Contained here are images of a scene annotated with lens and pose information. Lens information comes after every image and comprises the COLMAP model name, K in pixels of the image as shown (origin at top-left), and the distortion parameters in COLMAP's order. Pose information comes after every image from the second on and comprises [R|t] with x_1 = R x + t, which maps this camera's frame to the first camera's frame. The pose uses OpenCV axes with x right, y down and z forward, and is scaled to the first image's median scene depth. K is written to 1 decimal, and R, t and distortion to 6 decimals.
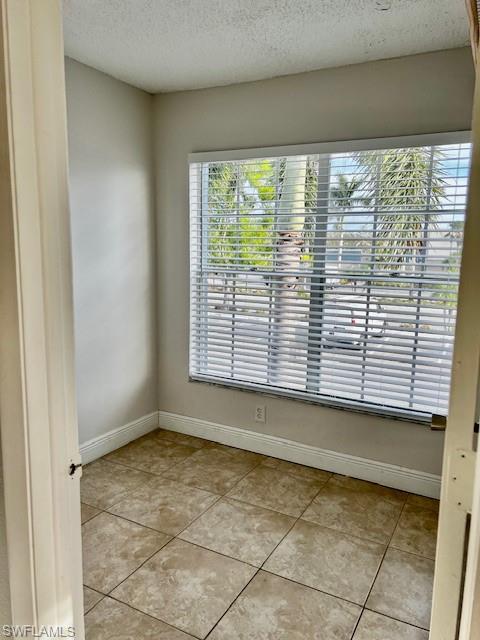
lens RADIAL K [[487.5, 0, 240.0], [0, 487.5, 320.0], [0, 0, 1]] dist [0.033478, -0.010387]
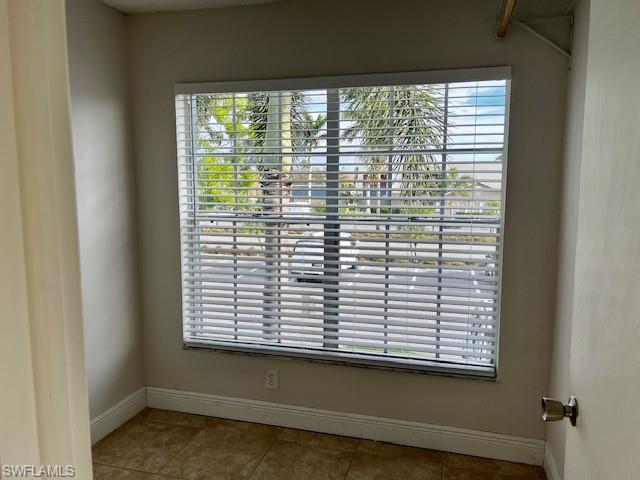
lens RADIAL K [[483.7, 0, 320.0], [0, 483.7, 240.0], [0, 0, 1]] dist [0.047452, -0.041212]
pose [[0.971955, -0.044975, 0.230824, -0.071037], [0.052346, 0.998293, -0.025908, -0.033881], [-0.229265, 0.037264, 0.972650, 0.132678]]
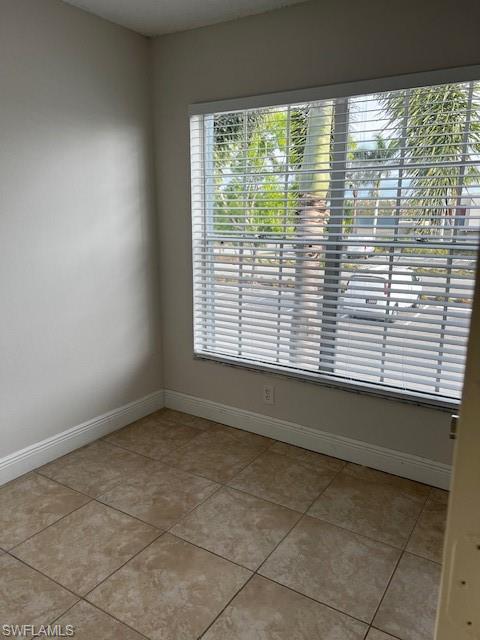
lens RADIAL K [[483.7, 0, 236.1], [0, 483.7, 326.9], [0, 0, 1]] dist [0.047452, -0.041212]
pose [[0.997115, 0.002696, -0.075852, 0.052608], [0.002889, 0.997297, 0.073423, -0.003663], [0.075845, -0.073431, 0.994412, 0.107042]]
